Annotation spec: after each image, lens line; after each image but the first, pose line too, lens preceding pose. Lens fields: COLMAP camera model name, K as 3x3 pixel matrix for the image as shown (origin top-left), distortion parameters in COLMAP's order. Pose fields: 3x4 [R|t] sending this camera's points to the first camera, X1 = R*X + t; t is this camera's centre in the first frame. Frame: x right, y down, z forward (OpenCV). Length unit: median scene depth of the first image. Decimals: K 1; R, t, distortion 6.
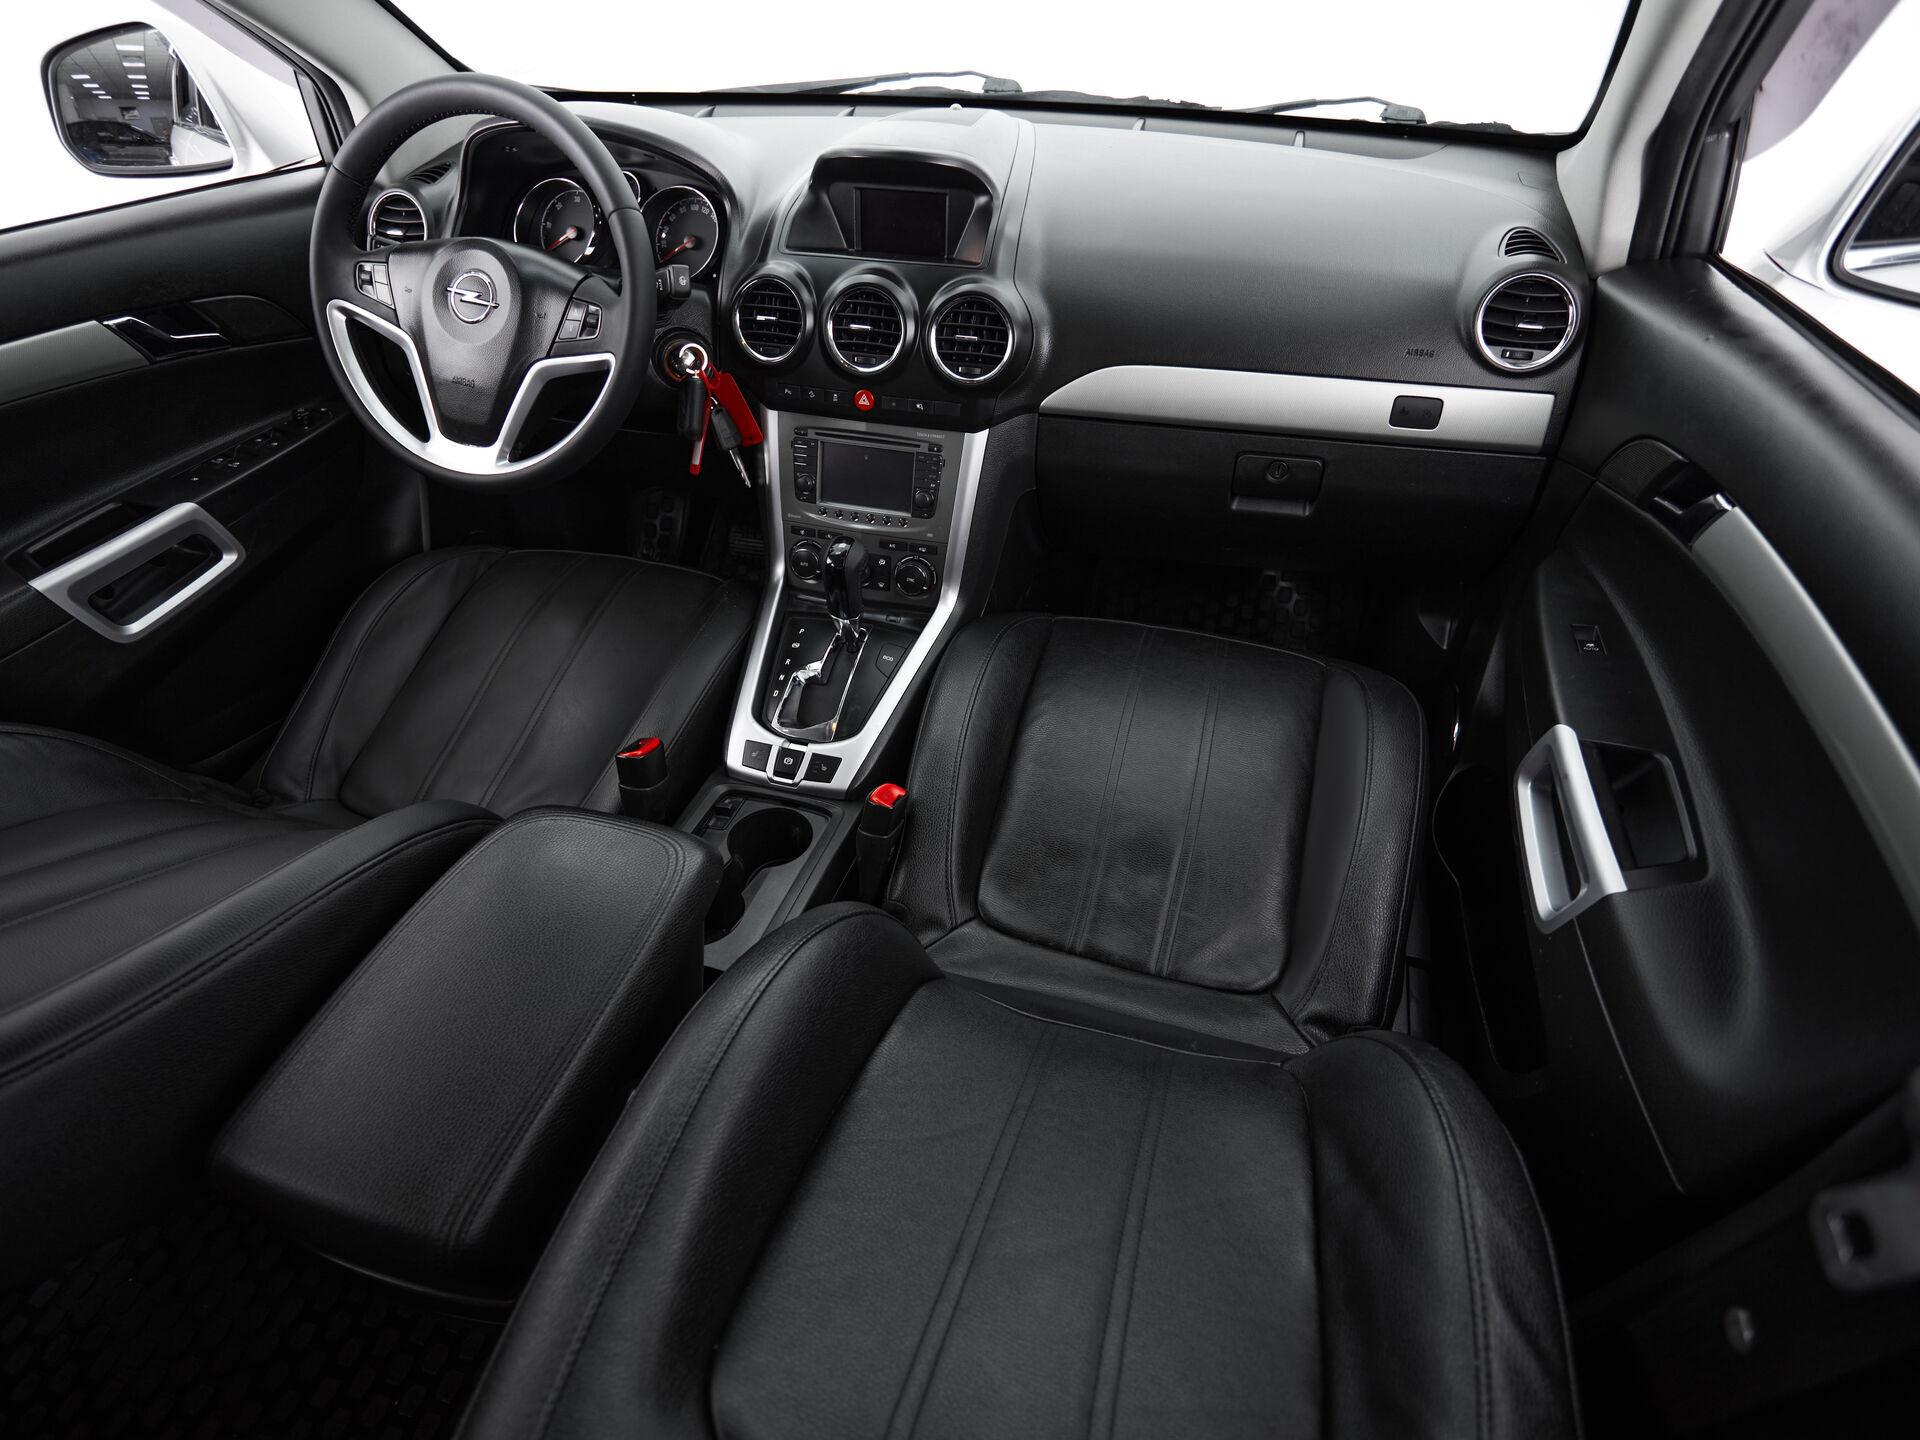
lens RADIAL K [[1030.7, 0, 959.7], [0, 1030.7, 719.3], [0, 0, 1]] dist [0.001957, -0.004956]
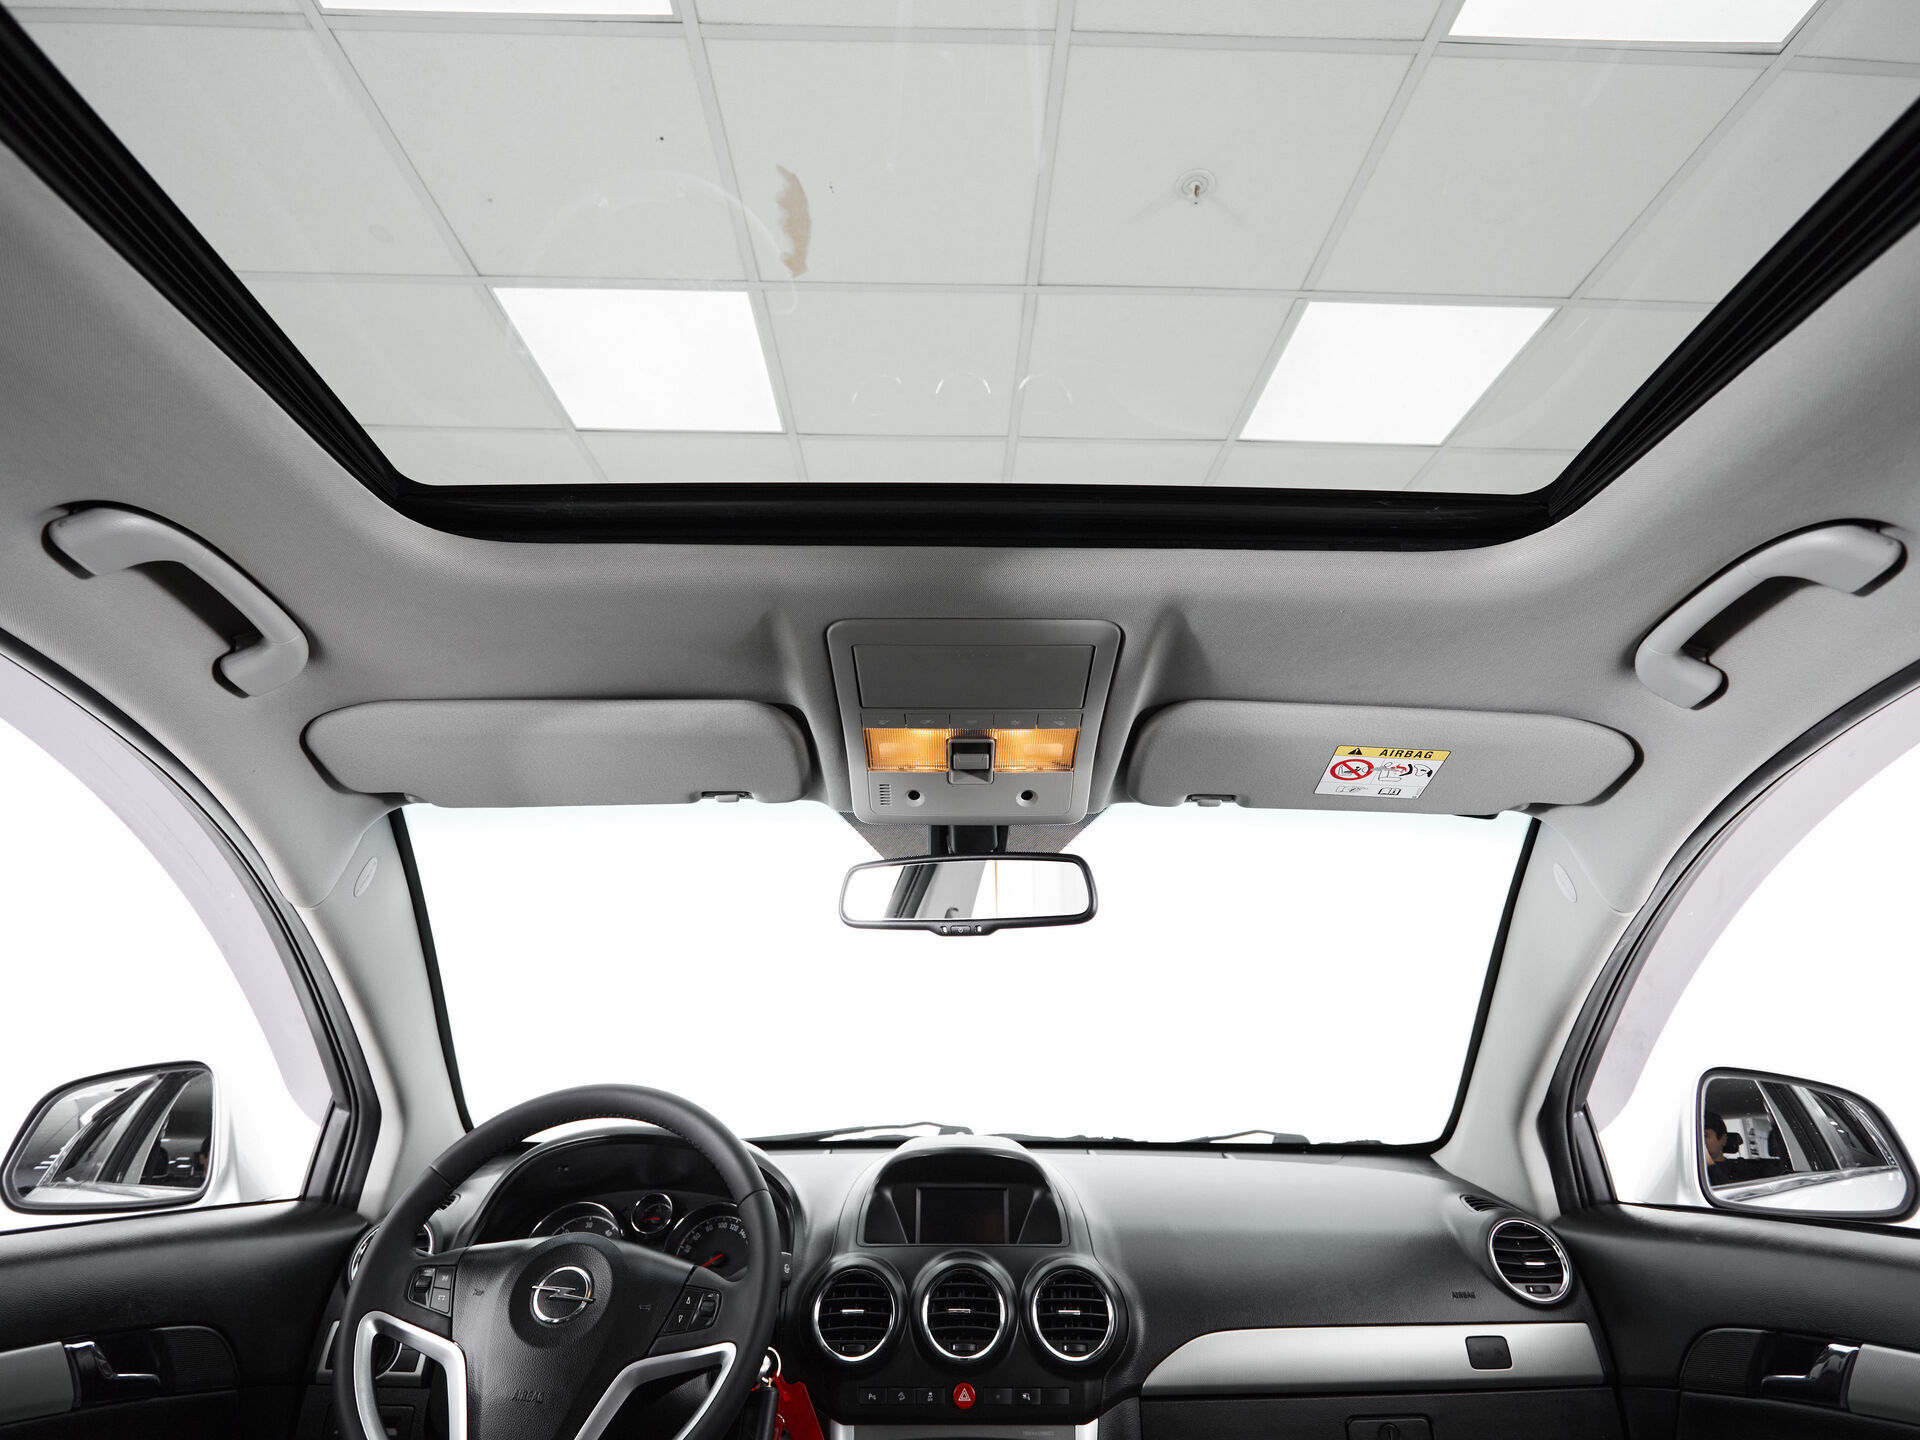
lens RADIAL K [[1030.7, 0, 957.7], [0, 1030.7, 723.2], [0, 0, 1]] dist [0.001957, -0.004956]
pose [[0.956610, 0.101800, 0.273010, -0.407358], [0.177212, 0.540489, -0.822477, 0.121944], [-0.231287, 0.835170, 0.498997, 0.036921]]
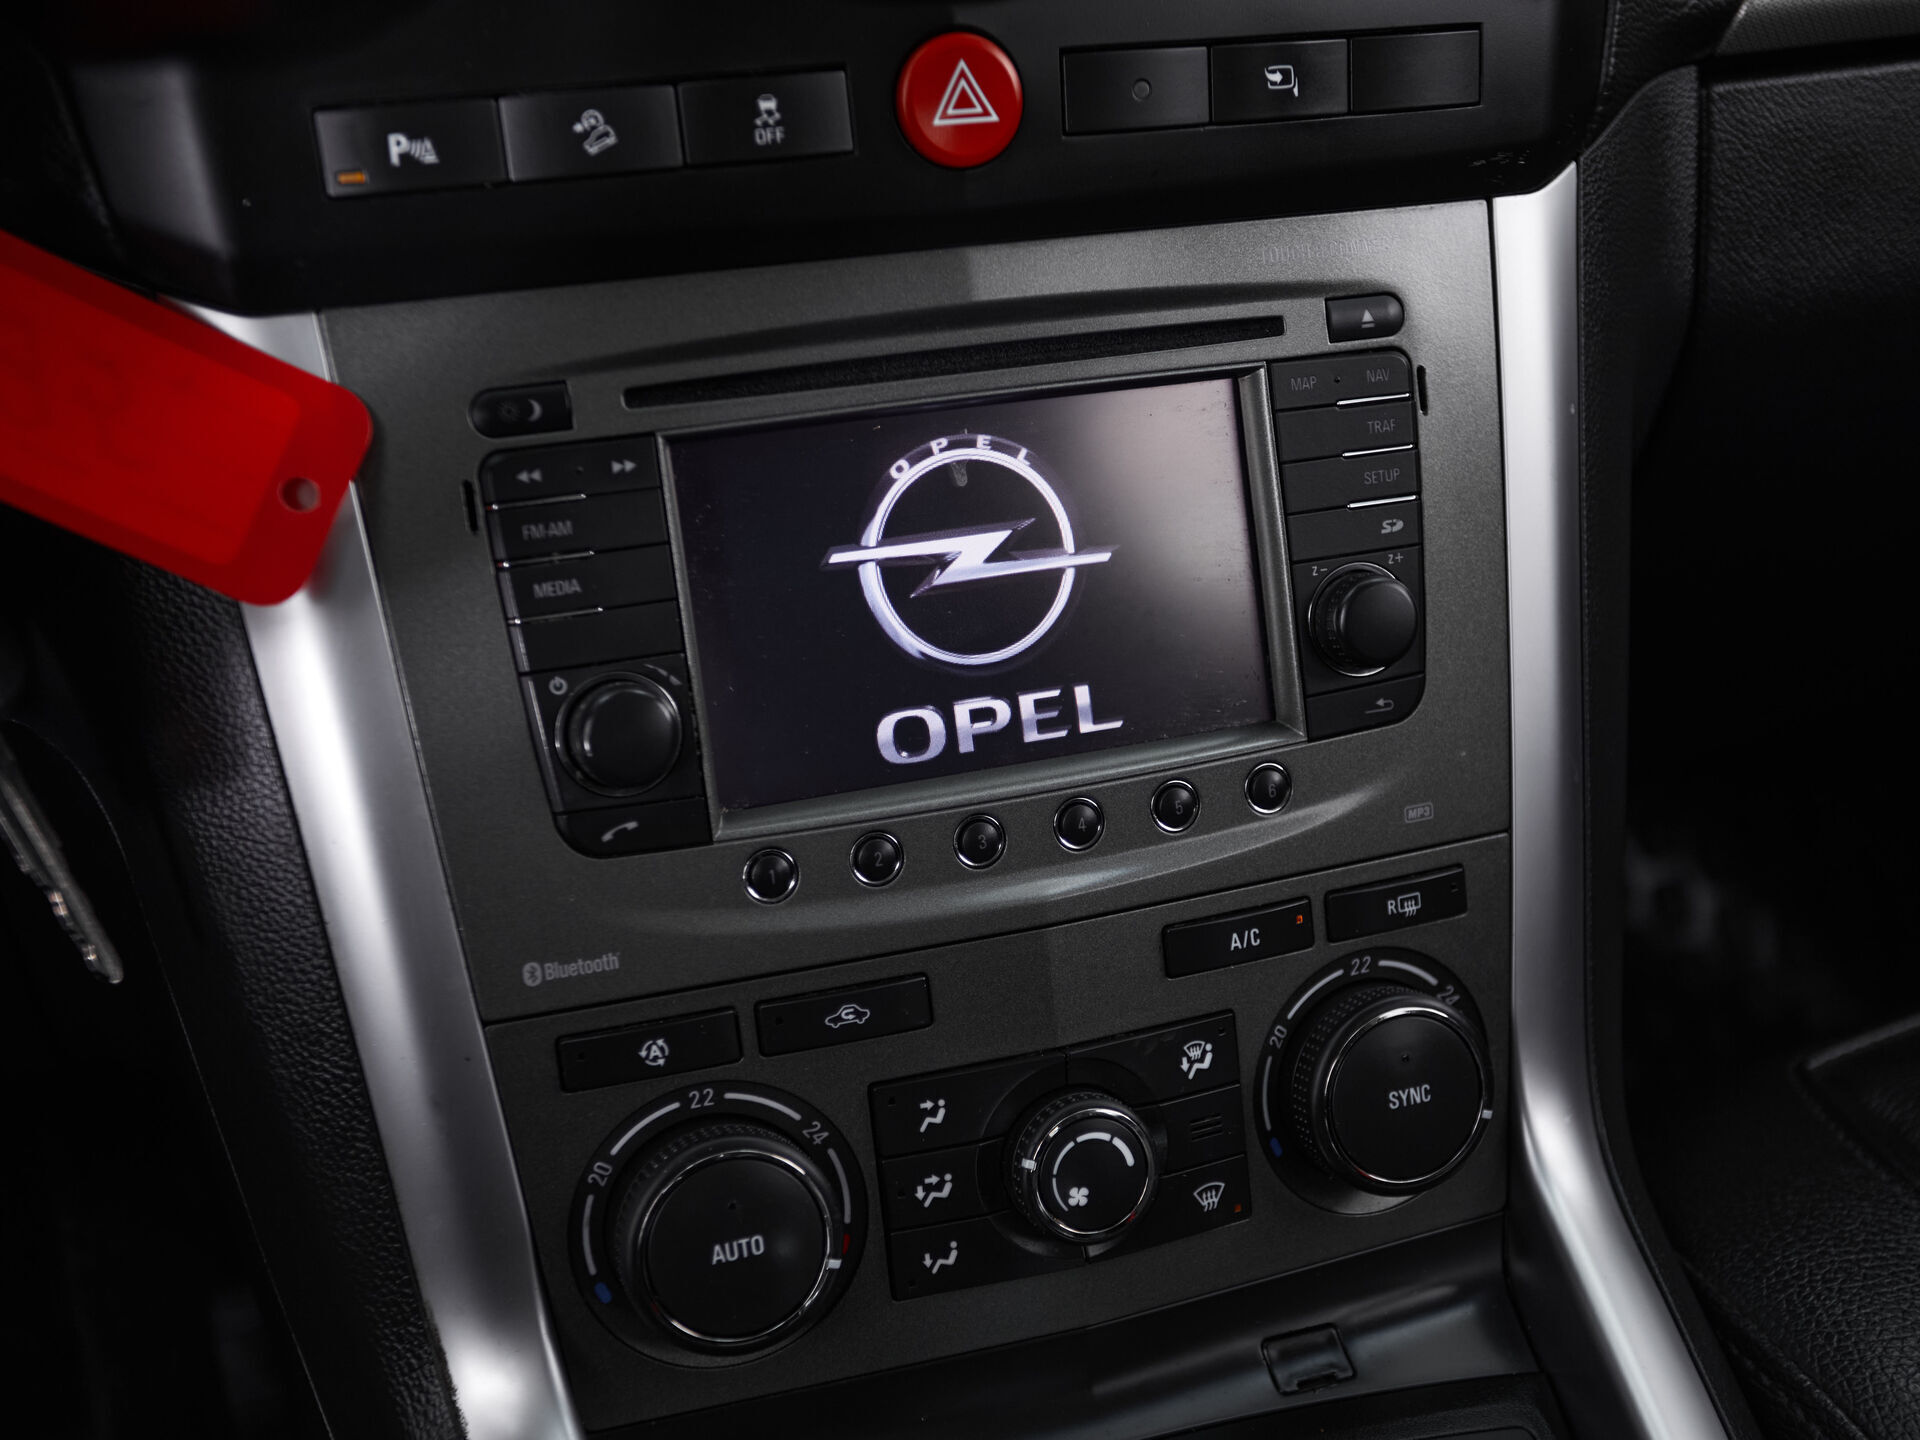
lens RADIAL K [[2332.3, 0, 975.2], [0, 2332.3, 725.9], [0, 0, 1]] dist [0.035285, 0.000000]
pose [[0.810946, -0.245518, 0.531120, -0.301803], [0.383068, 0.908913, -0.164733, -0.160680], [-0.442297, 0.337044, 0.831129, 0.725537]]
